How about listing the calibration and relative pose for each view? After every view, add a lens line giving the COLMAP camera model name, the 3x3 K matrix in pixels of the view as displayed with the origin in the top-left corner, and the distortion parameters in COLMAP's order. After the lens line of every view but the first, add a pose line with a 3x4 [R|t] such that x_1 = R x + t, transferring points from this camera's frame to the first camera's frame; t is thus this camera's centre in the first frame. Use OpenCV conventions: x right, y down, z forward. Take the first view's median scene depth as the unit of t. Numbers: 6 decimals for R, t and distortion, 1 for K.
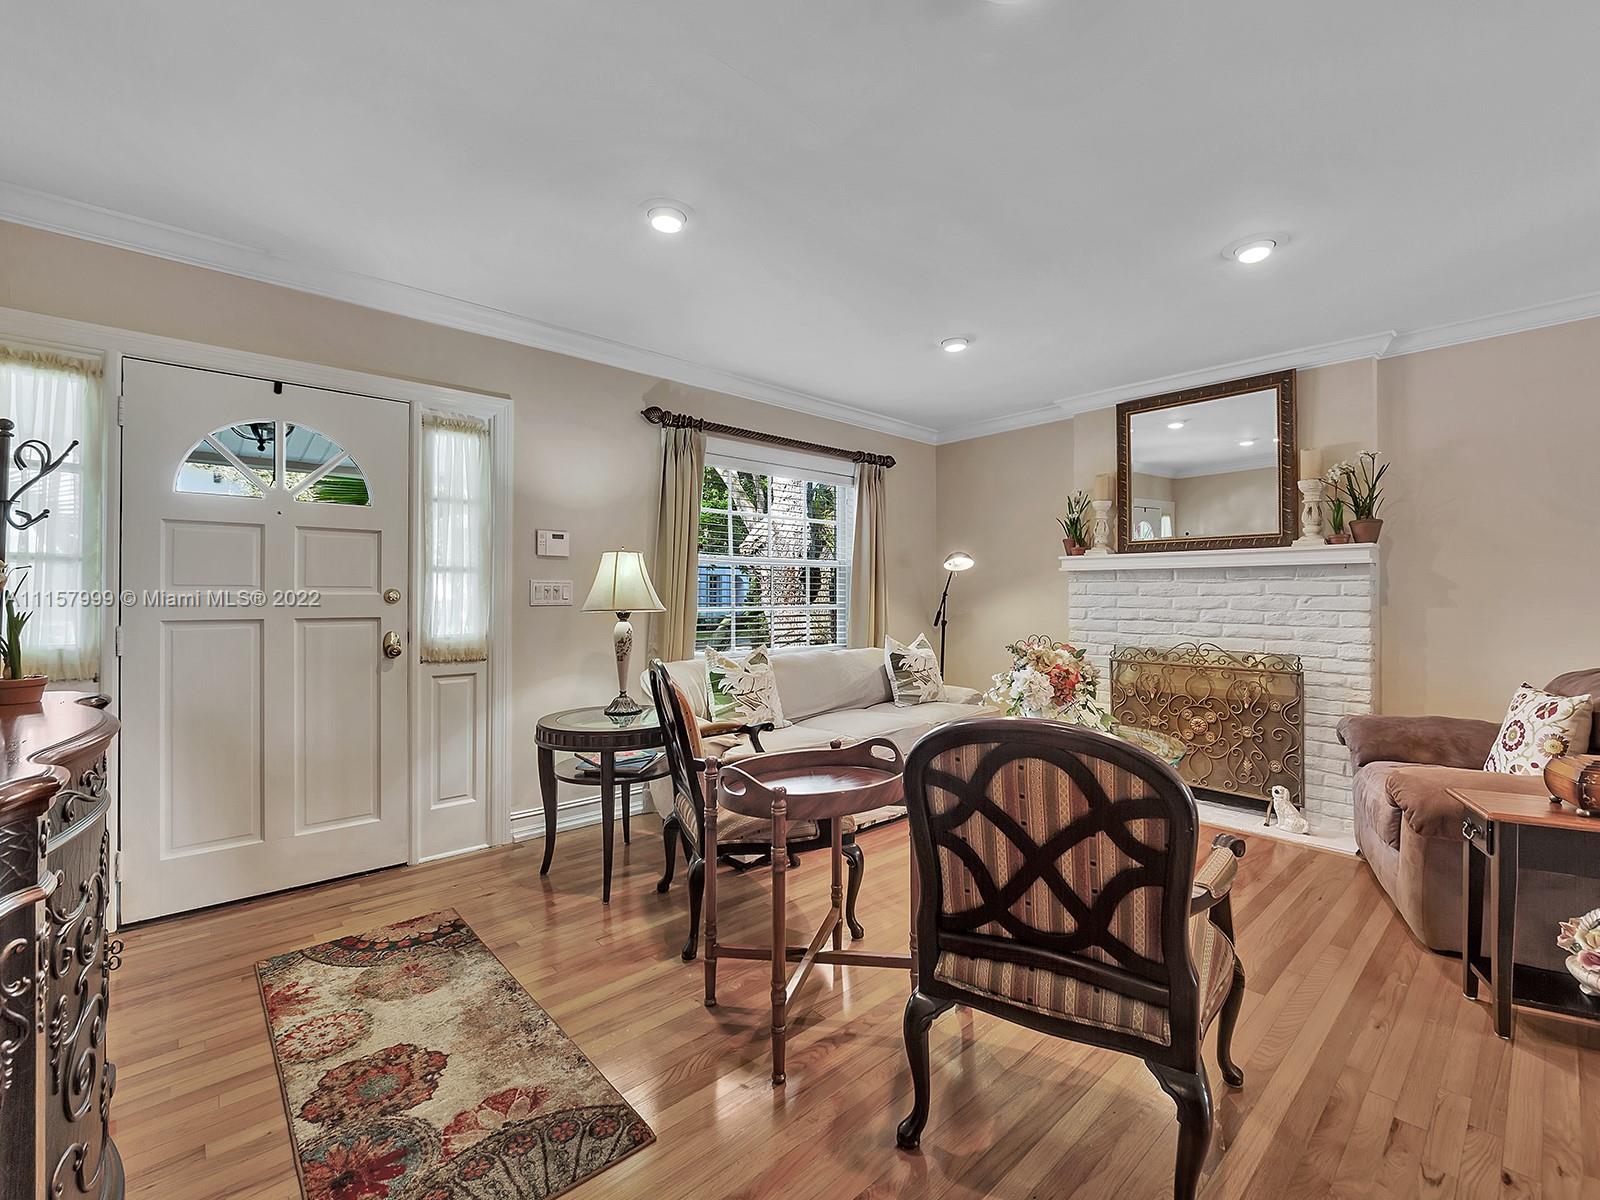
lens RADIAL K [[693.4, 0, 802.0], [0, 693.4, 581.9], [0, 0, 1]] dist [-0.002039, -0.000295]
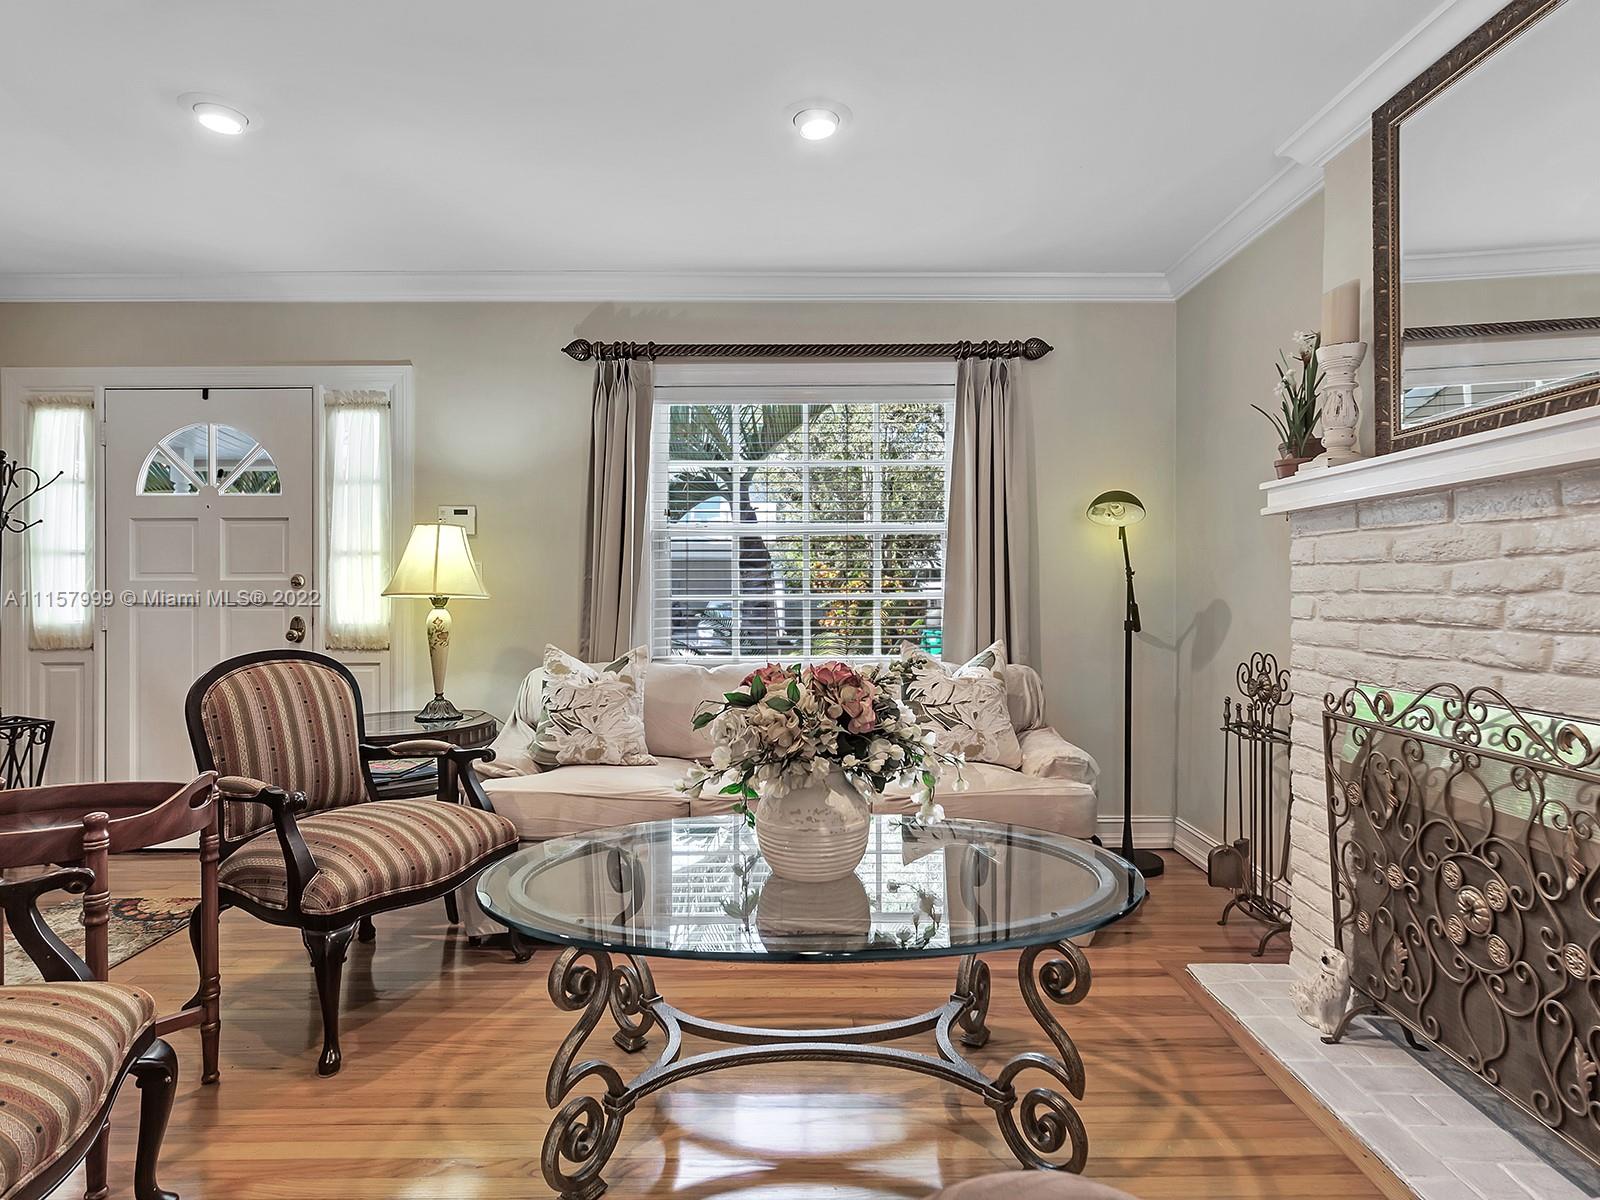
lens RADIAL K [[863.3, 0, 798.5], [0, 863.3, 582.0], [0, 0, 1]] dist [0.002219, -0.001324]
pose [[0.743929, -0.014067, -0.668111, 0.689313], [0.019024, 0.999819, 0.000132, 0.030079], [0.667988, -0.012808, 0.744062, 0.478013]]
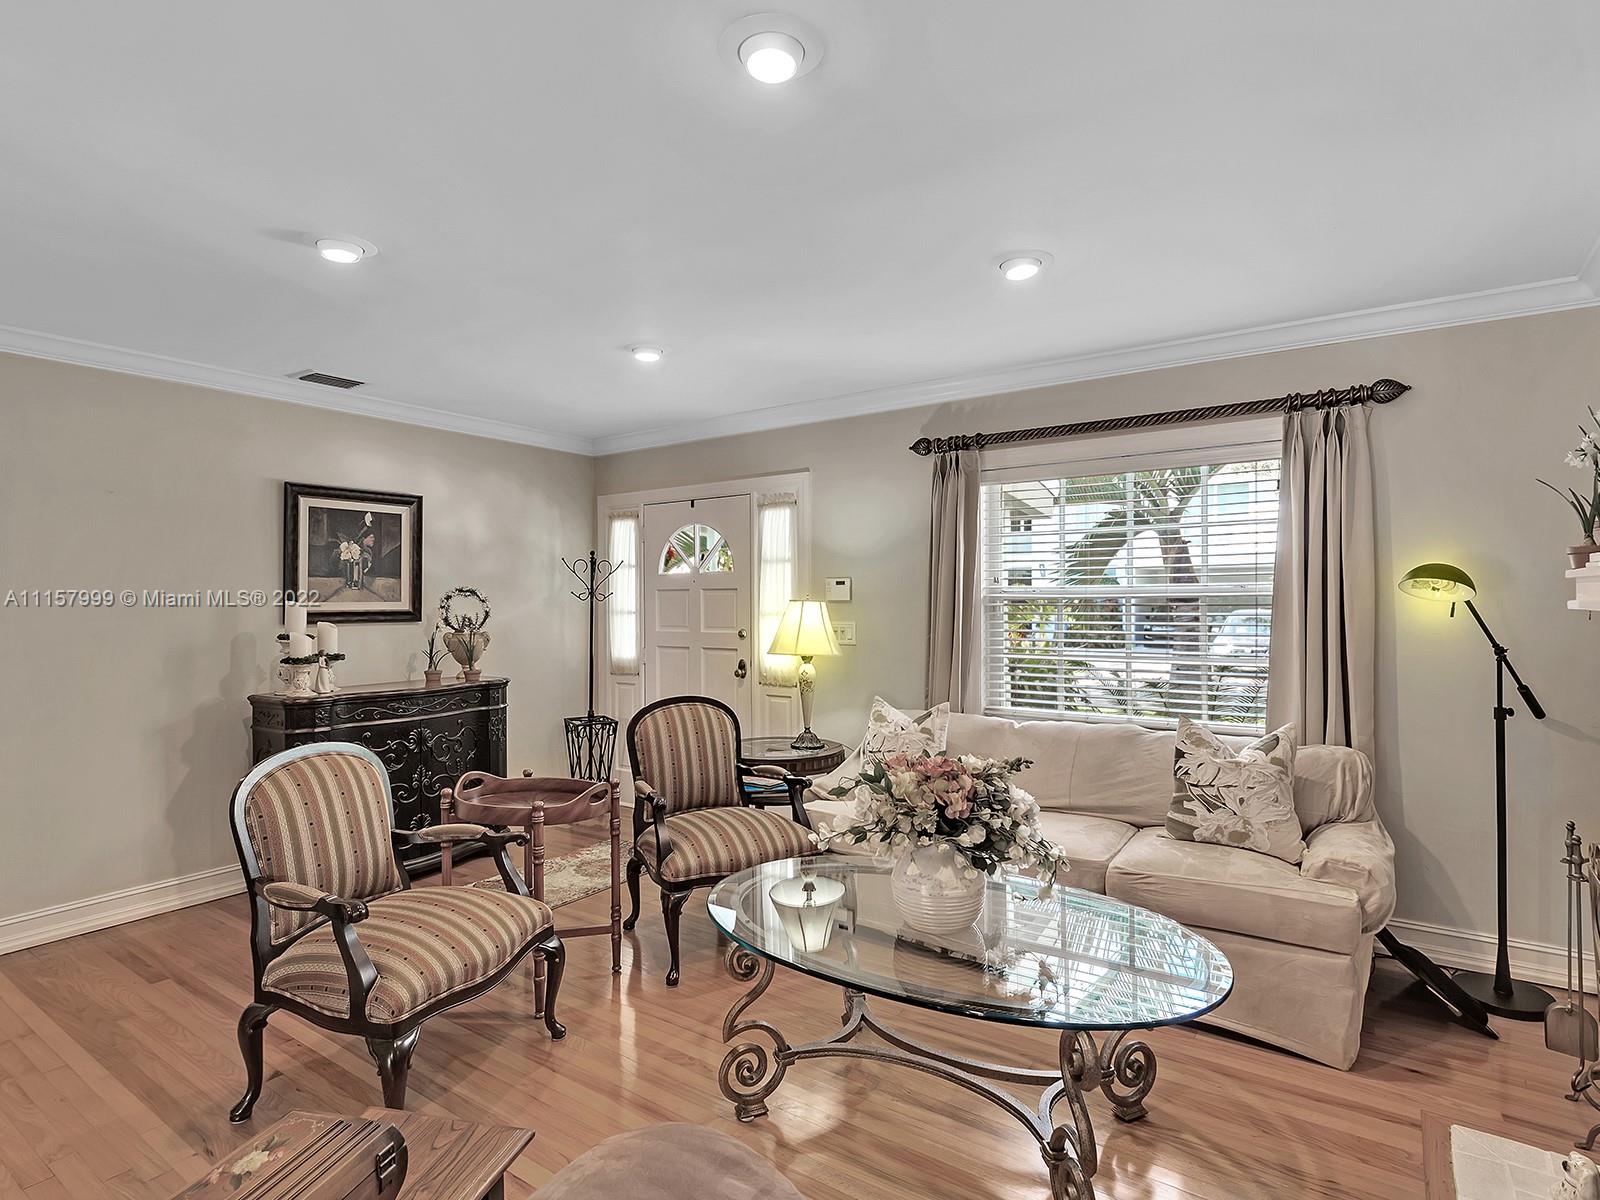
lens RADIAL K [[828.4, 0, 809.7], [0, 828.4, 589.1], [0, 0, 1]] dist [0.001107, -0.001984]
pose [[0.232844, -0.018029, -0.972347, 0.935479], [0.024989, 0.999609, -0.012551, -0.040743], [0.972193, -0.021376, 0.233203, 0.644684]]
